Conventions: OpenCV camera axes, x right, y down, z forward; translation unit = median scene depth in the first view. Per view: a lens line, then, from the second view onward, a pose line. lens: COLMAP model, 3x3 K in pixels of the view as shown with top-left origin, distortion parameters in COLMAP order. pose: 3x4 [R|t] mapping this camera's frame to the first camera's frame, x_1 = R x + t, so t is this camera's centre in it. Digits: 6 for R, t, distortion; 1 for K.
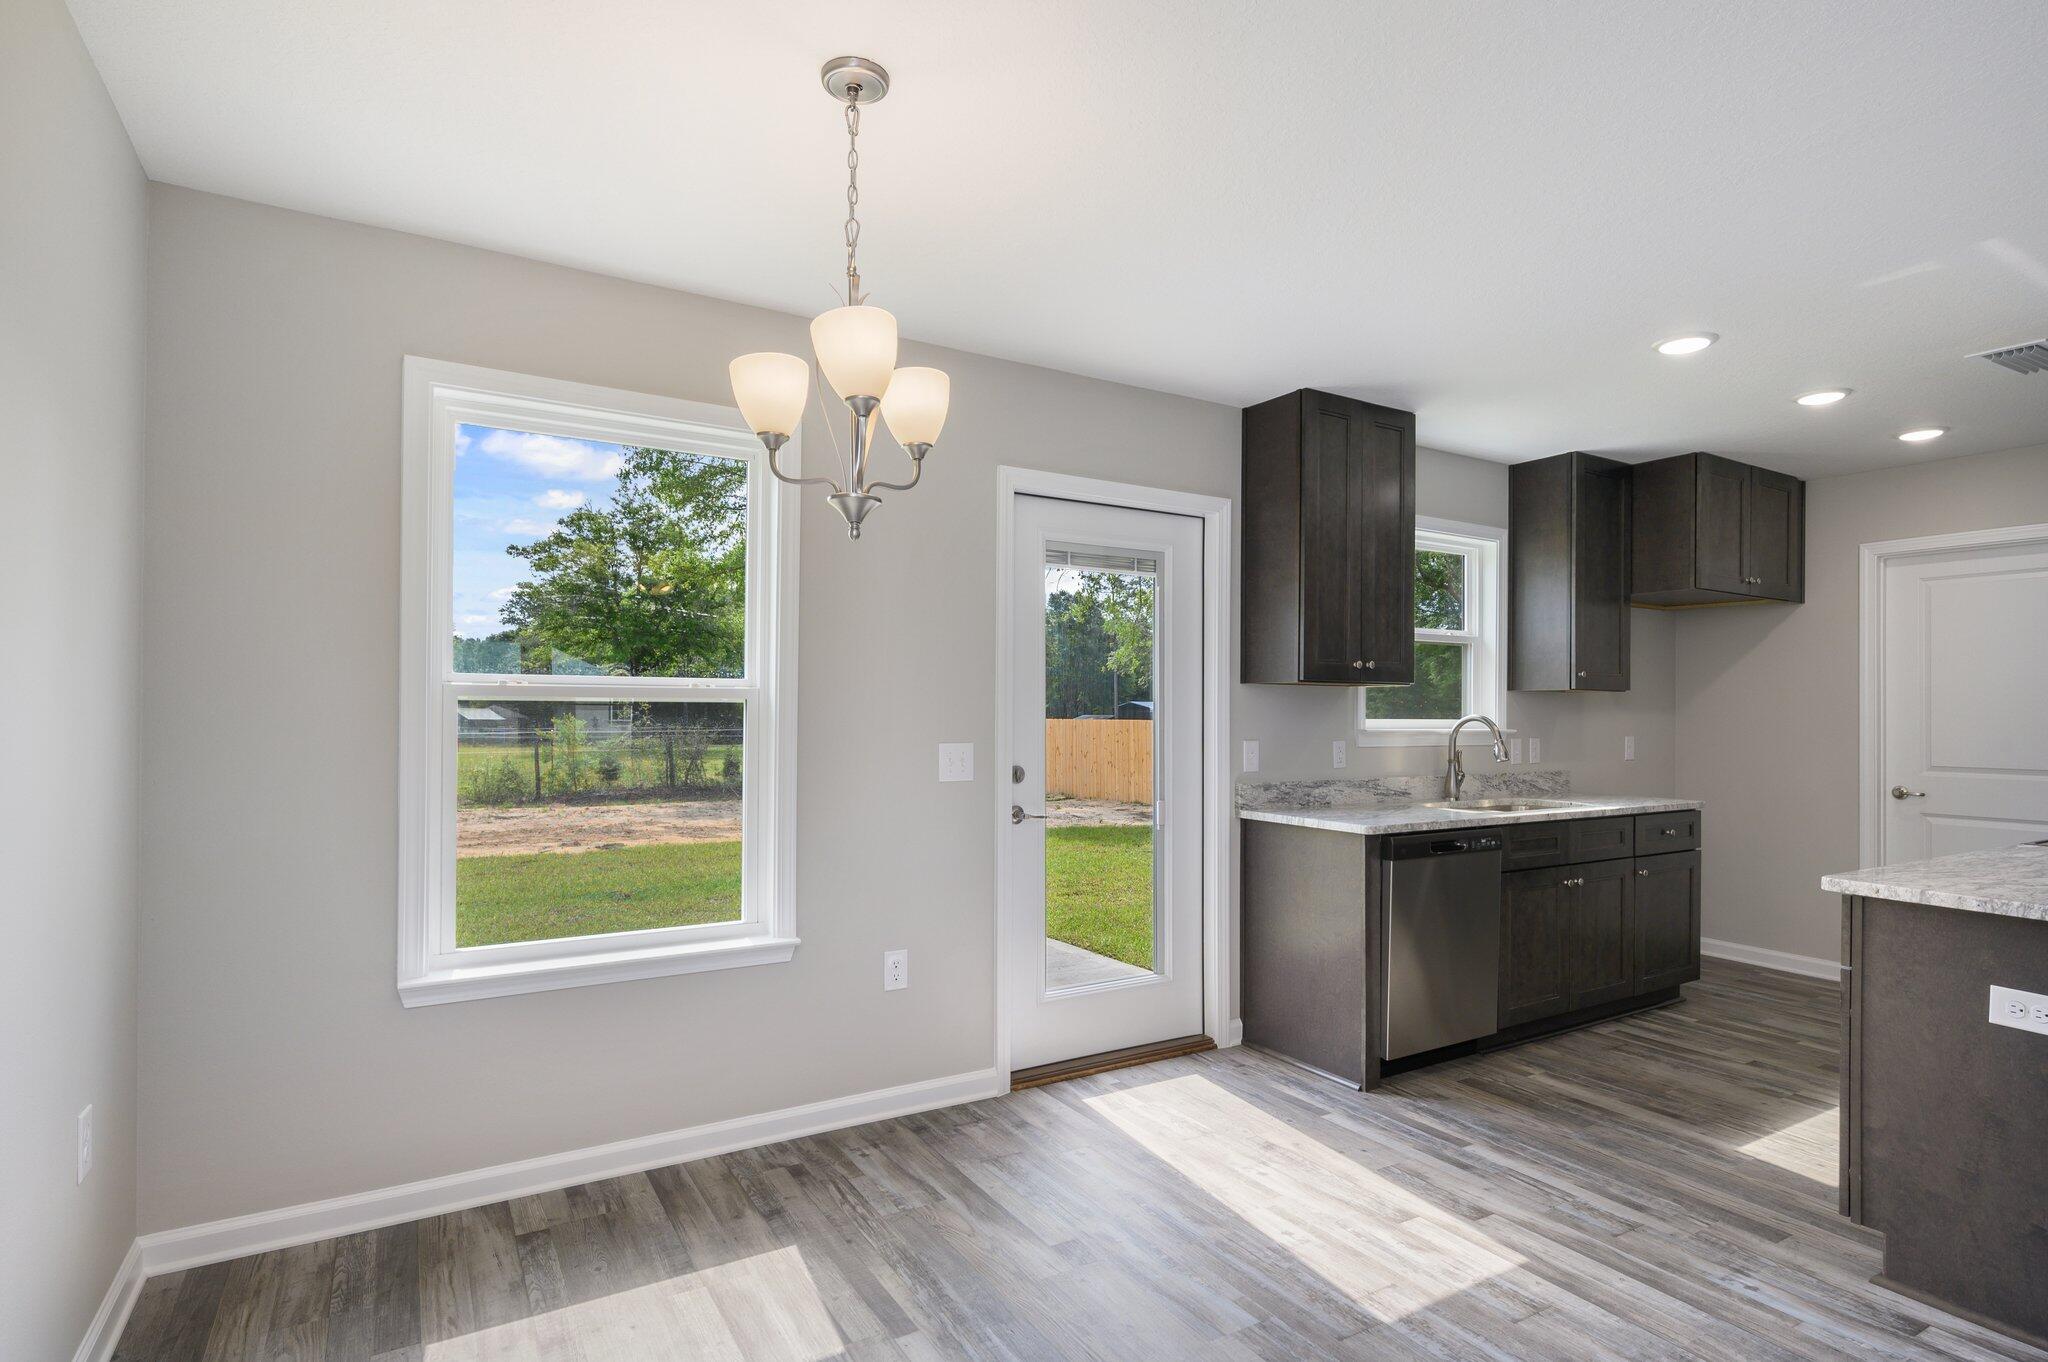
lens RADIAL K [[1050.5, 0, 1041.6], [0, 1050.5, 697.8], [0, 0, 1]] dist [-0.000801, 0.000646]
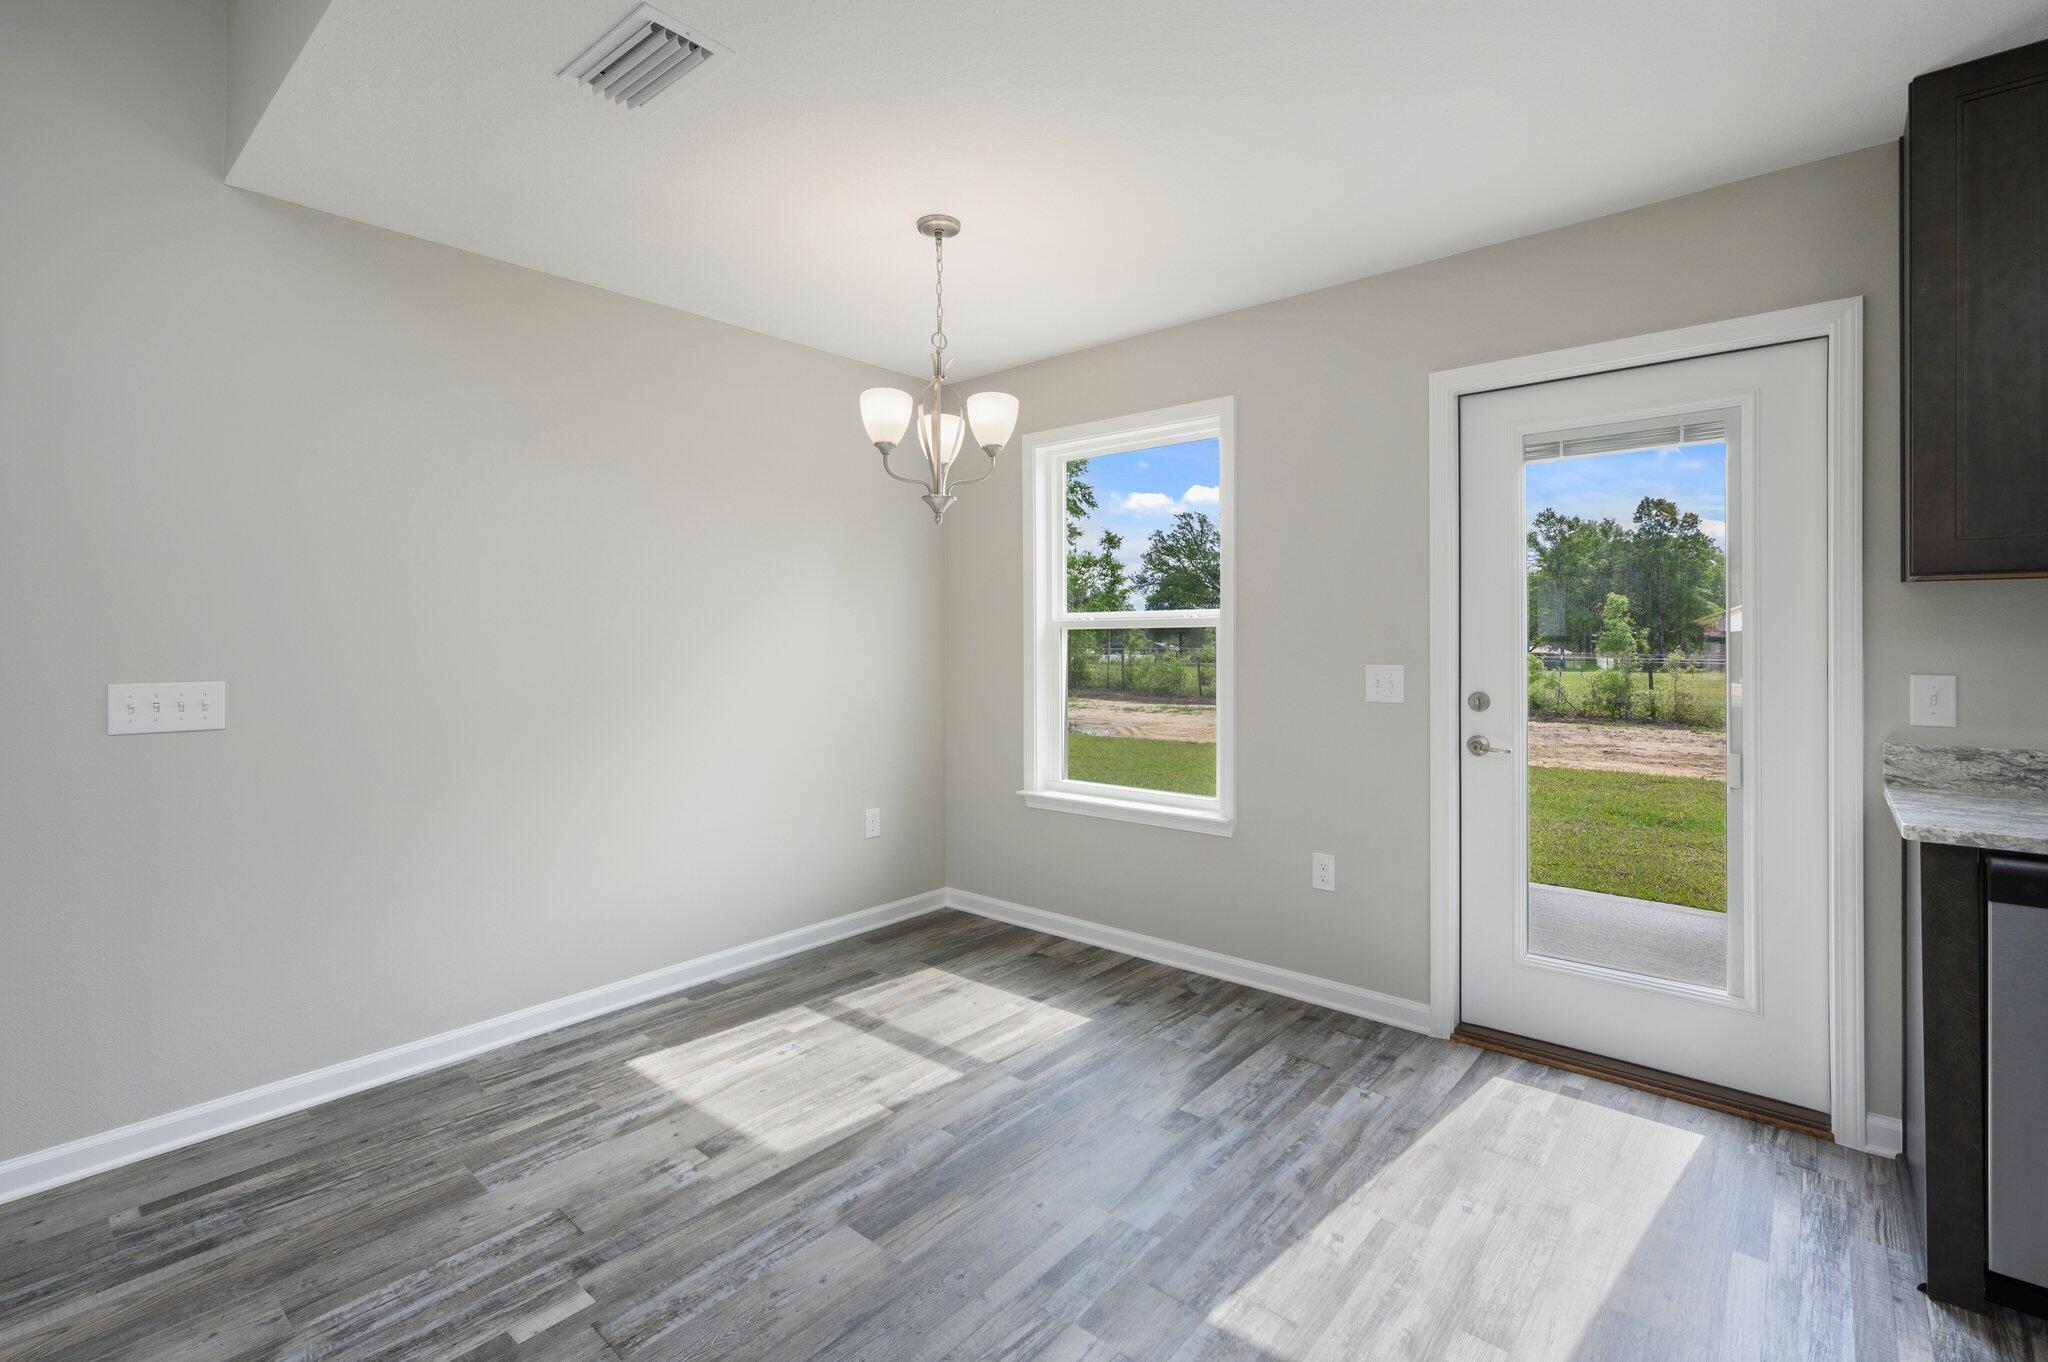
lens RADIAL K [[935.6, 0, 1022.8], [0, 935.6, 633.5], [0, 0, 1]] dist [0.001341, 0.001978]
pose [[0.299374, -0.011432, -0.954067, 0.633242], [0.015925, 0.999849, -0.006984, 0.013293], [0.954003, -0.013103, 0.299511, 0.378605]]
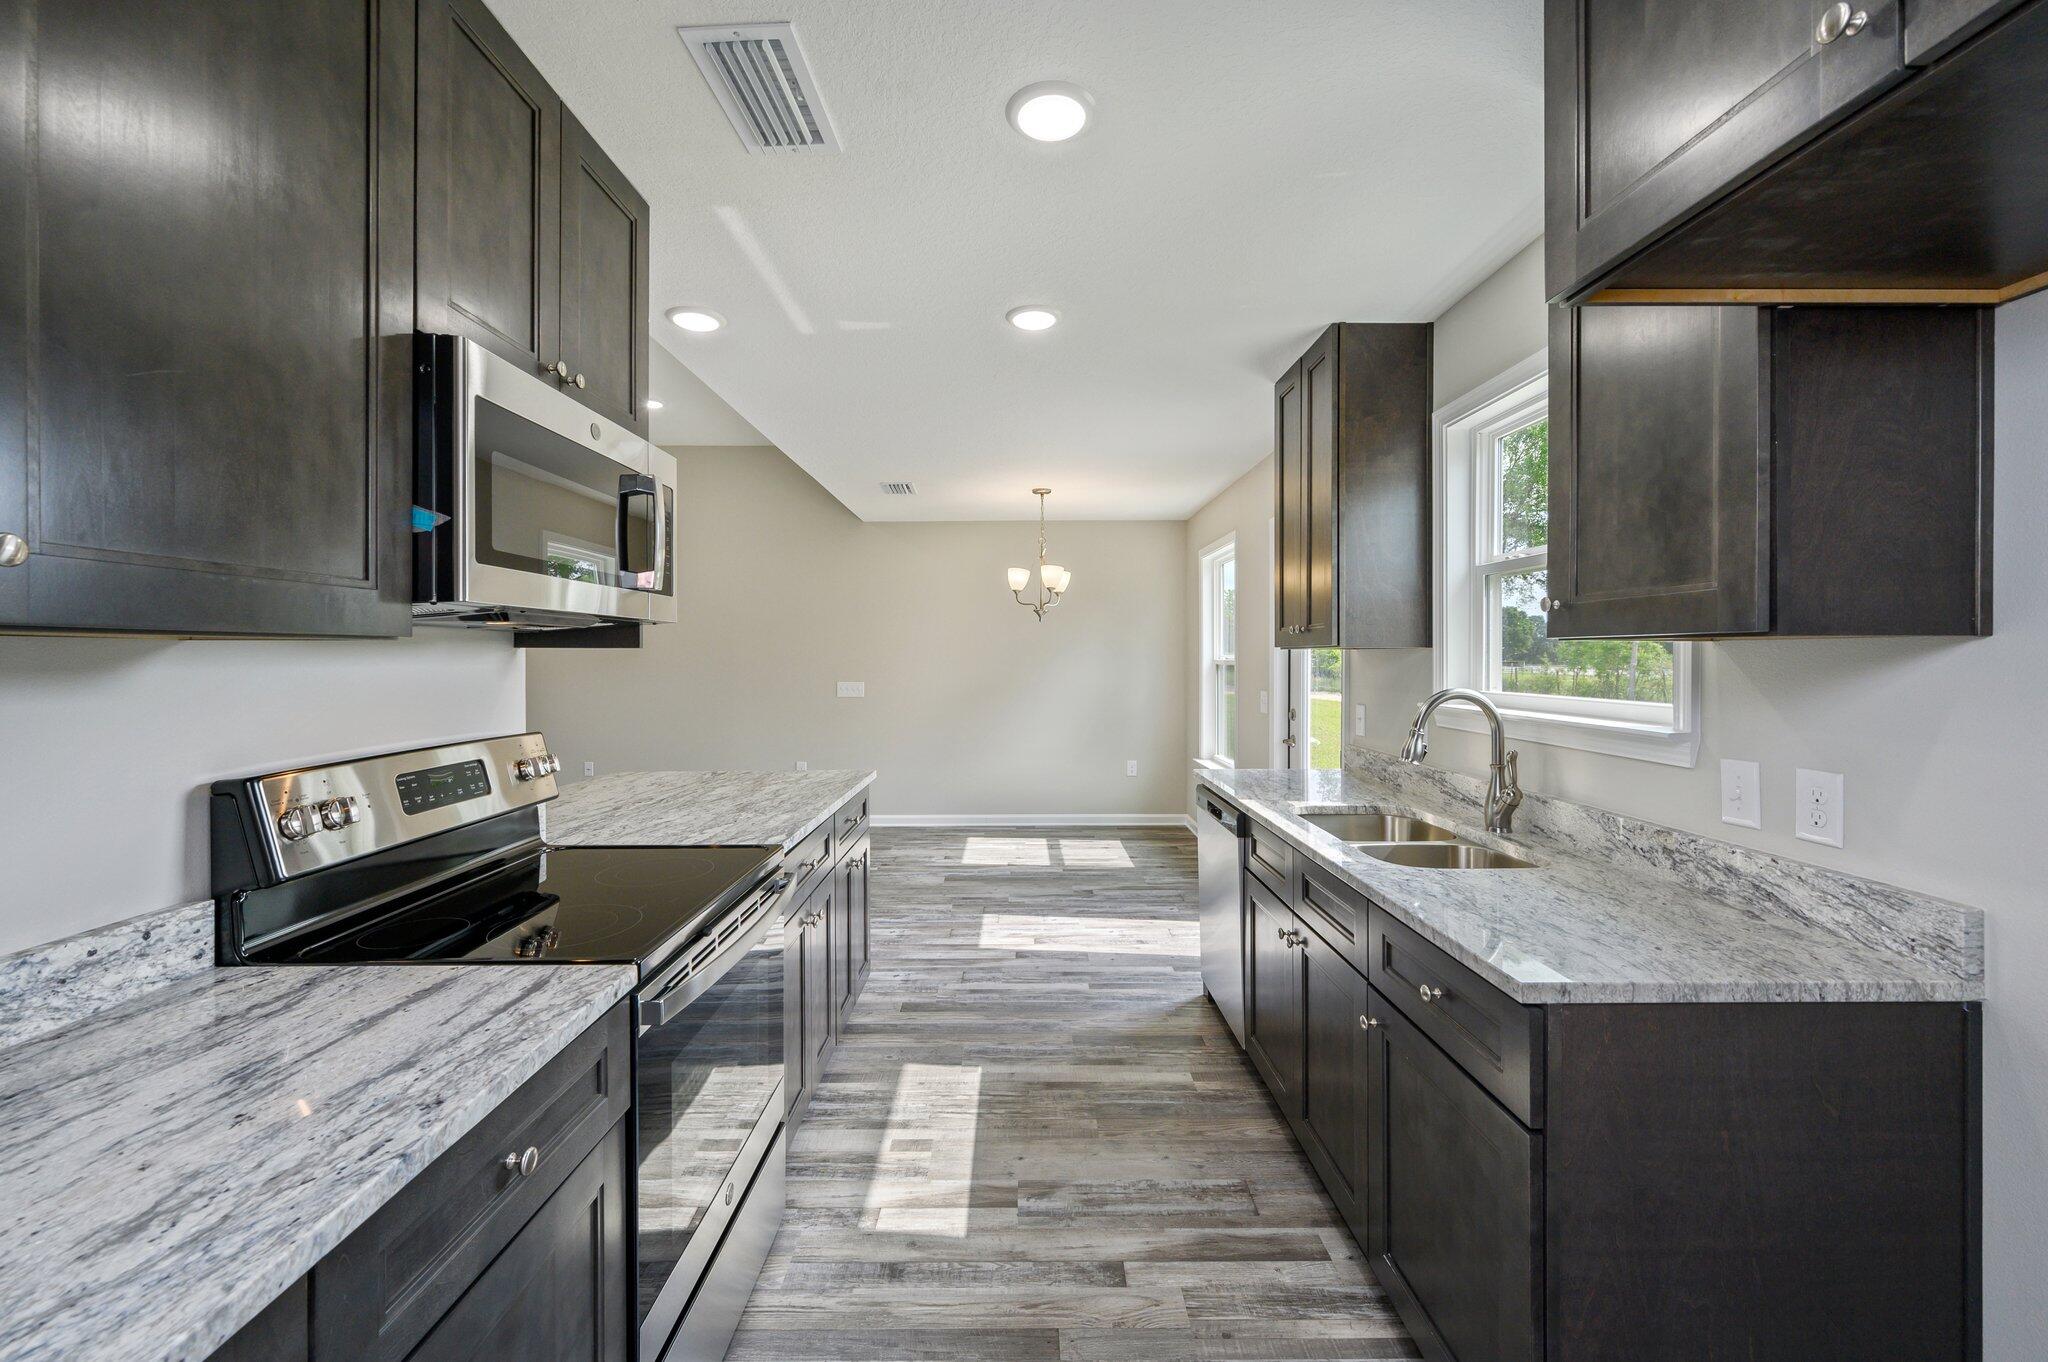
lens RADIAL K [[822.1, 0, 1005.5], [0, 822.1, 661.4], [0, 0, 1]] dist [0.000976, 0.000049]
pose [[-0.543511, -0.009417, -0.839349, 1.188485], [-0.000151, 0.999938, -0.011121, 0.007619], [0.839402, -0.005918, -0.543479, 1.289958]]
